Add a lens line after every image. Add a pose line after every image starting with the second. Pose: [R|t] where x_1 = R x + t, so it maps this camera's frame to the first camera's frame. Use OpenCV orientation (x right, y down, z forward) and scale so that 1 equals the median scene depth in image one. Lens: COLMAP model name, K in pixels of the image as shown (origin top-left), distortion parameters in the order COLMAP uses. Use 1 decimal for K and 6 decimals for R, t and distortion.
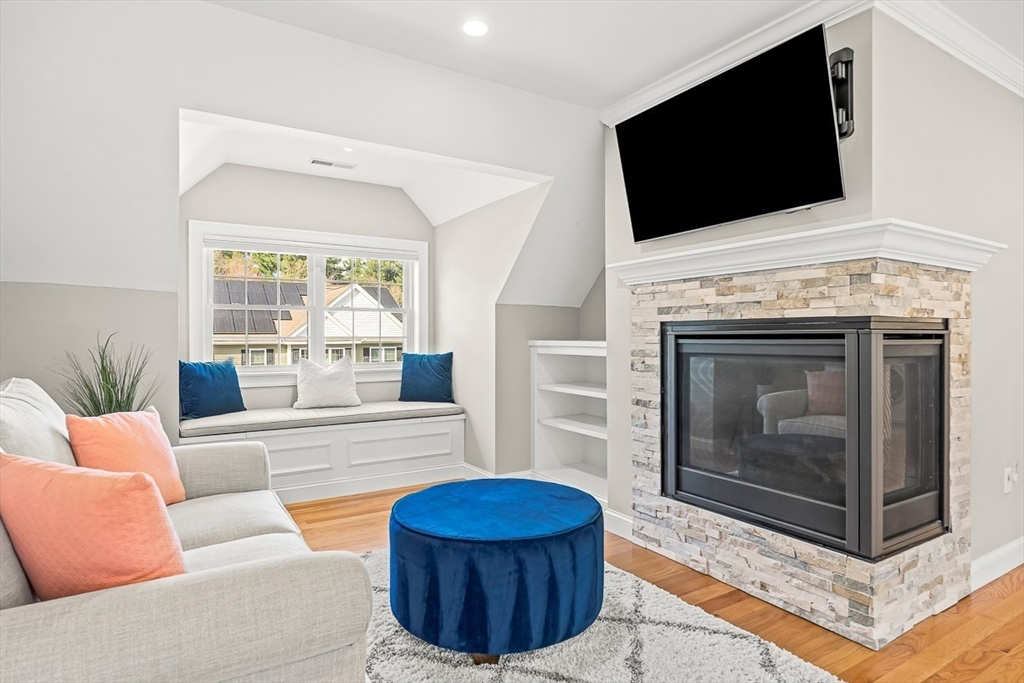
lens RADIAL K [[545.5, 0, 512.0], [0, 545.5, 341.5], [0, 0, 1]] dist [0.000288, 0.000312]
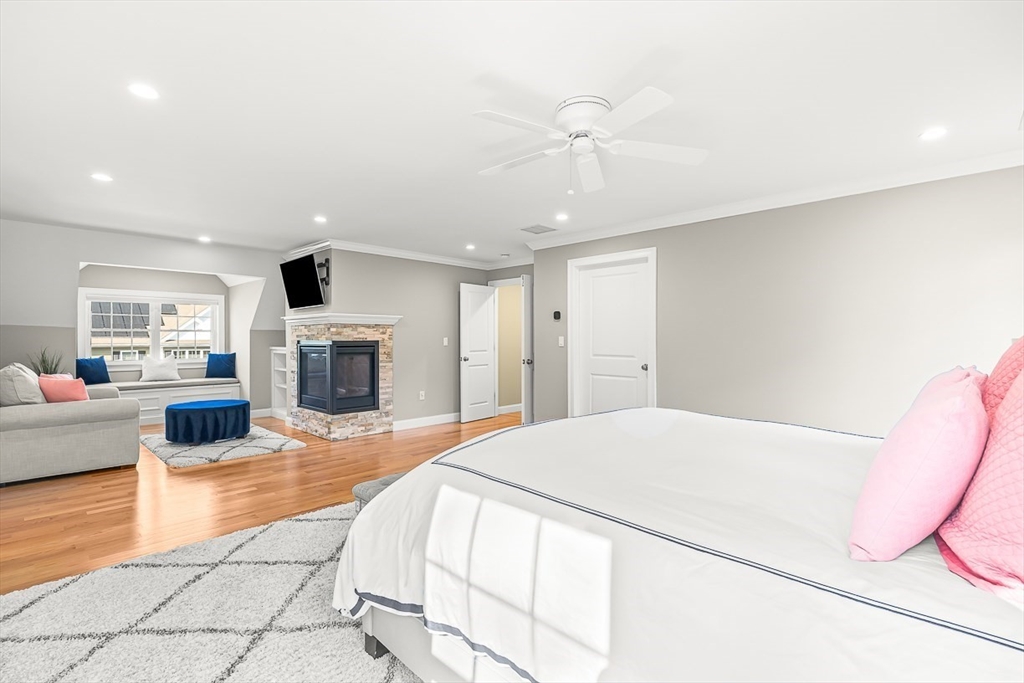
lens RADIAL K [[457.8, 0, 512.0], [0, 457.8, 341.5], [0, 0, 1]] dist [-0.002355, -0.000021]
pose [[0.967668, -0.000986, 0.252226, 0.627900], [0.001743, 0.999995, -0.002778, -0.020013], [-0.252222, 0.003128, 0.967664, -1.215024]]
